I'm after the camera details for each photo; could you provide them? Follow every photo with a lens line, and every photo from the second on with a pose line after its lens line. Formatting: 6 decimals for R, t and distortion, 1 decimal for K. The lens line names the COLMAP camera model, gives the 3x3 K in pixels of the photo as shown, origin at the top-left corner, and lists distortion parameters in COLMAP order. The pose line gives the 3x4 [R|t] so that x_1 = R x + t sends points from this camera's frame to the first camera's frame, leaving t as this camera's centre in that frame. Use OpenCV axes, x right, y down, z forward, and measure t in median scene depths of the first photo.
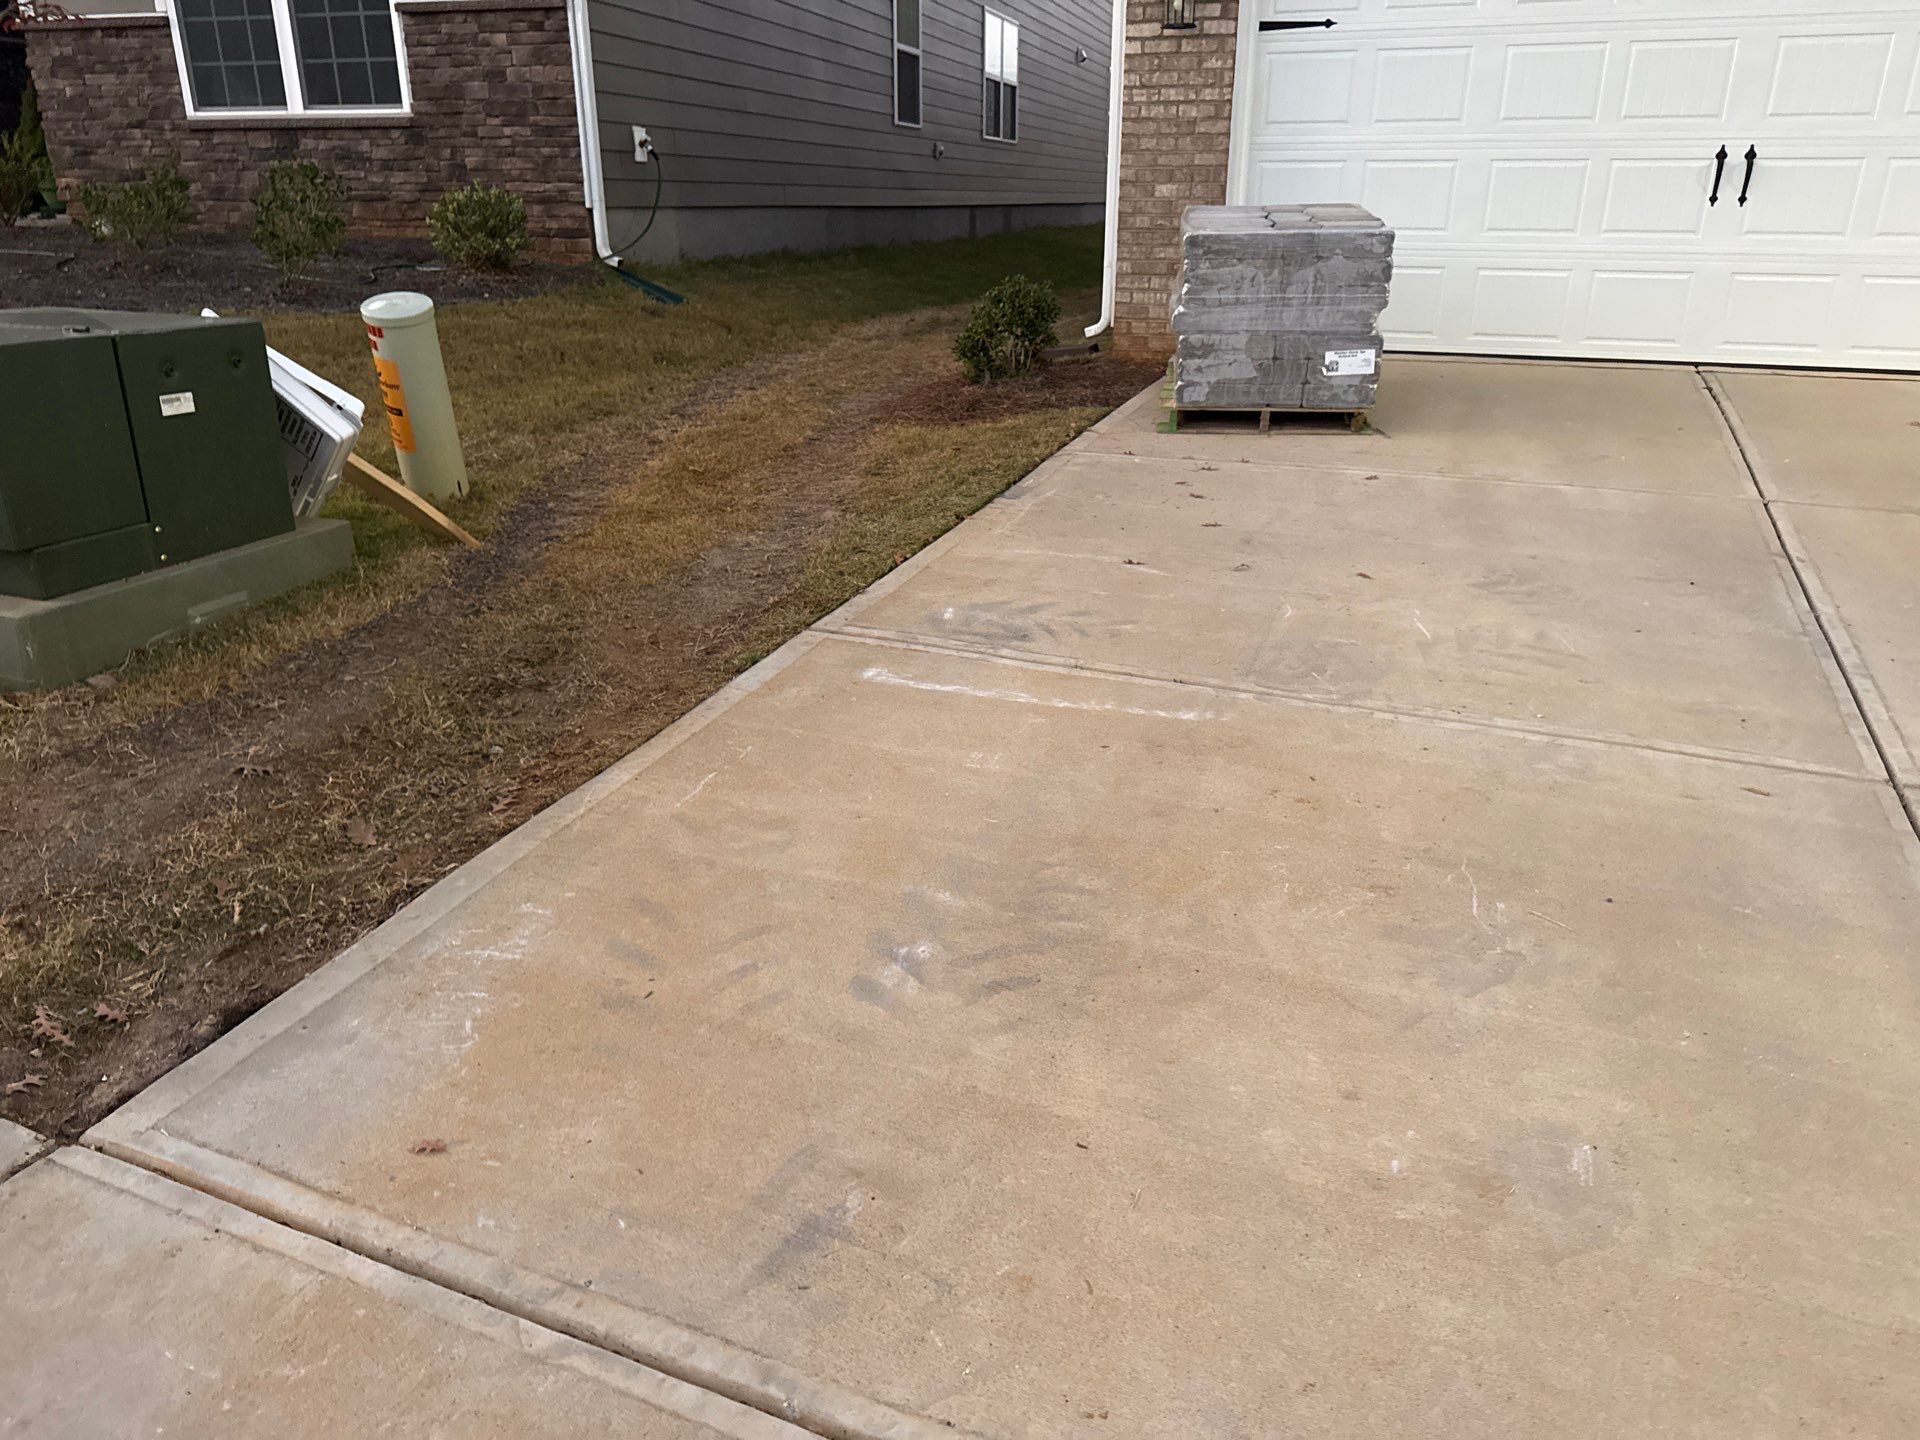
lens RADIAL K [[1365.7, 0, 960.0], [0, 1365.7, 720.0], [0, 0, 1]] dist [0.030314, -0.043423]
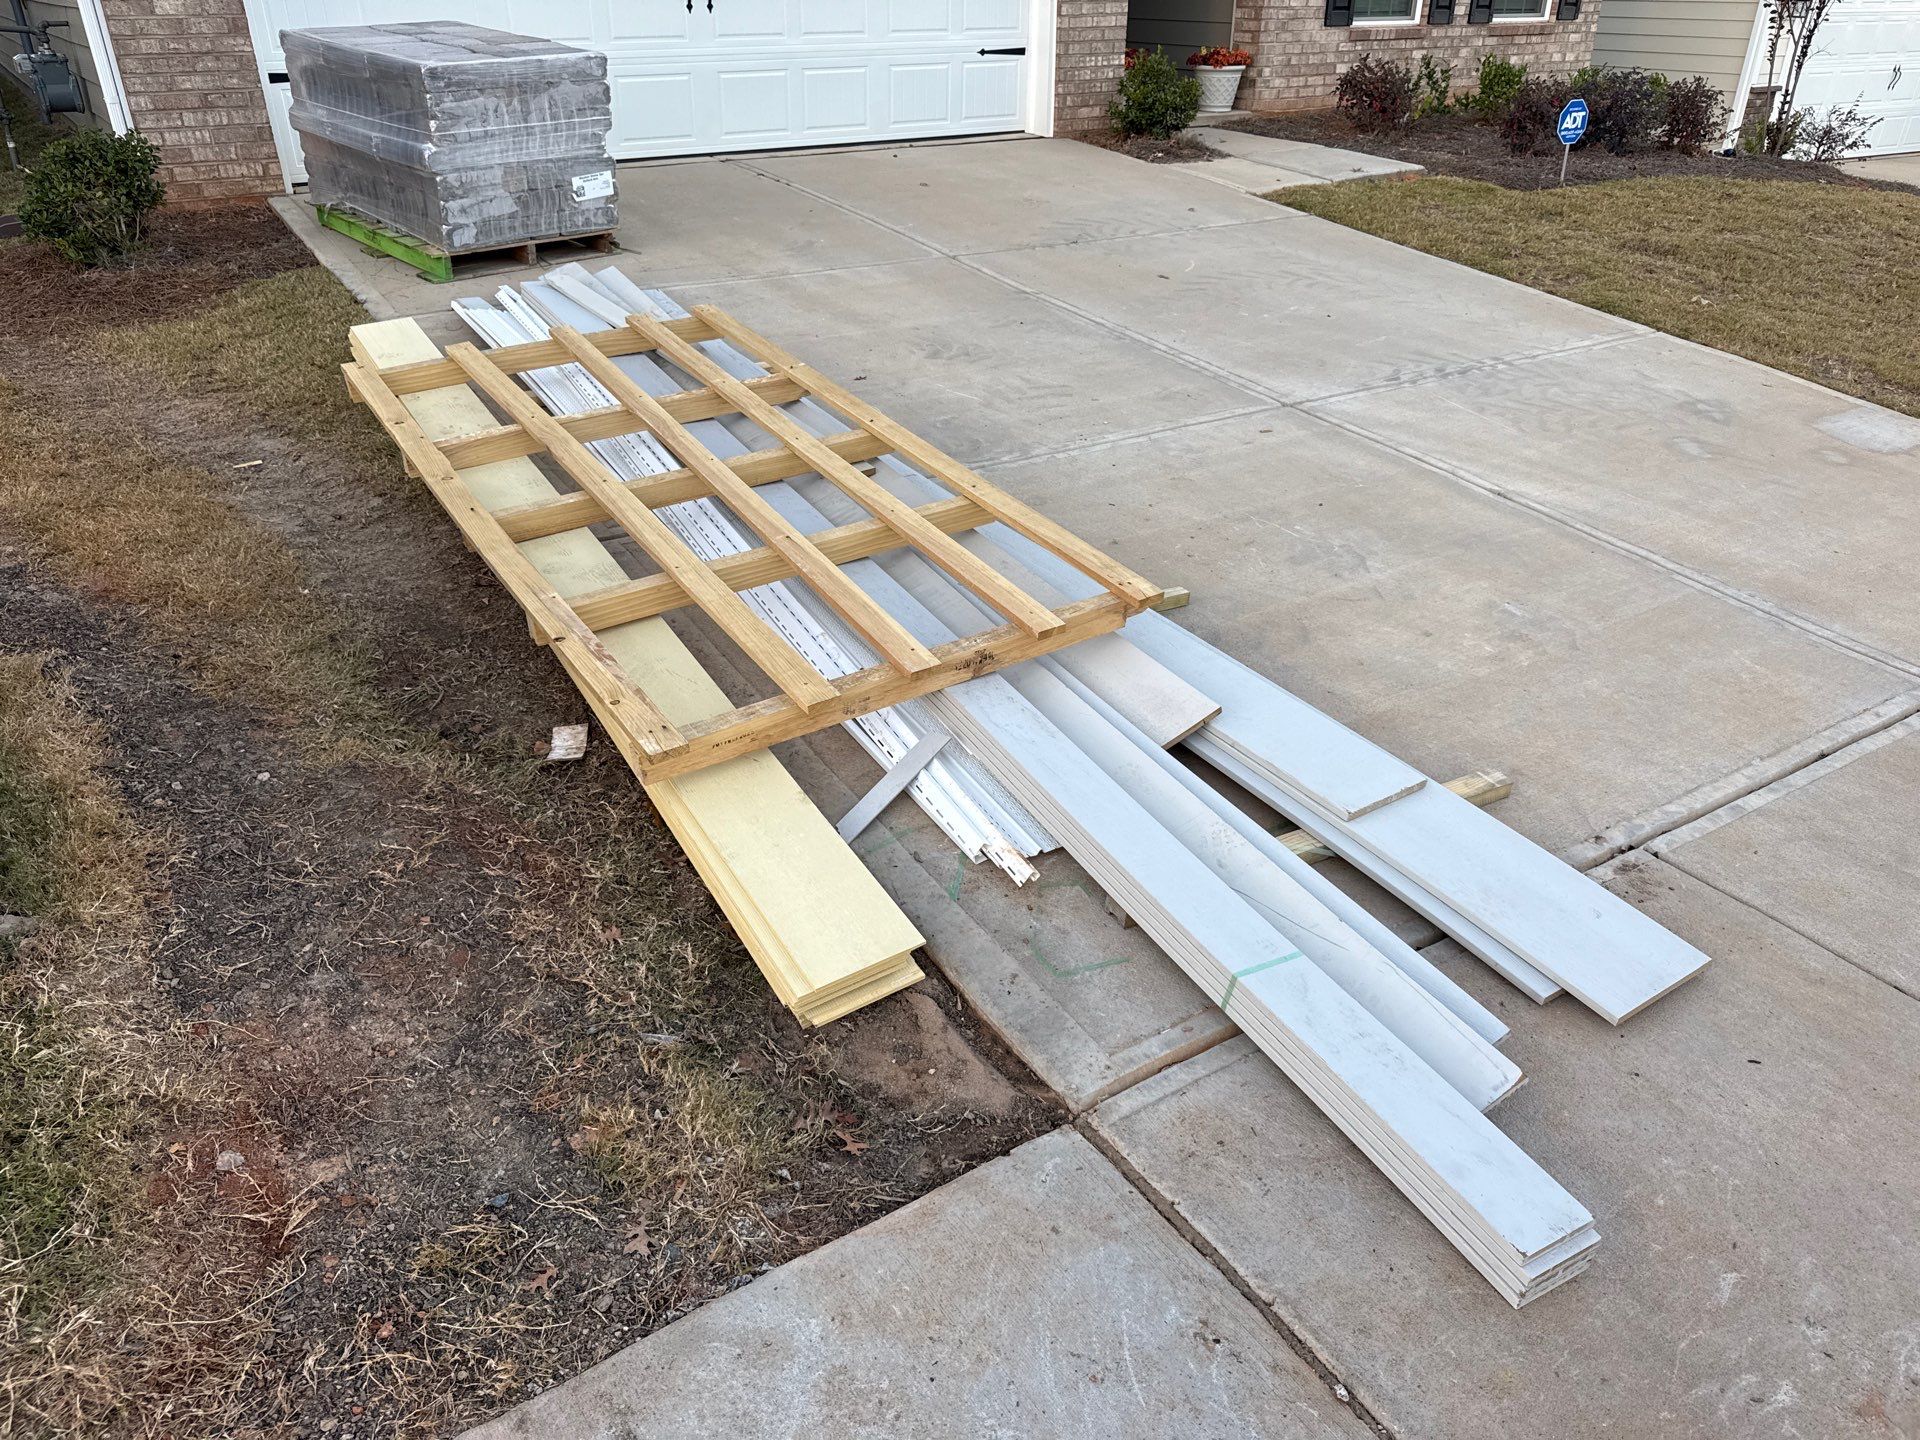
lens RADIAL K [[1365.7, 0, 960.0], [0, 1365.7, 720.0], [0, 0, 1]] dist [0.030314, -0.043423]
pose [[0.602181, -0.385766, 0.698972, -0.436568], [0.287998, 0.921525, 0.260478, -0.076855], [-0.744604, 0.044448, 0.666025, 0.110816]]
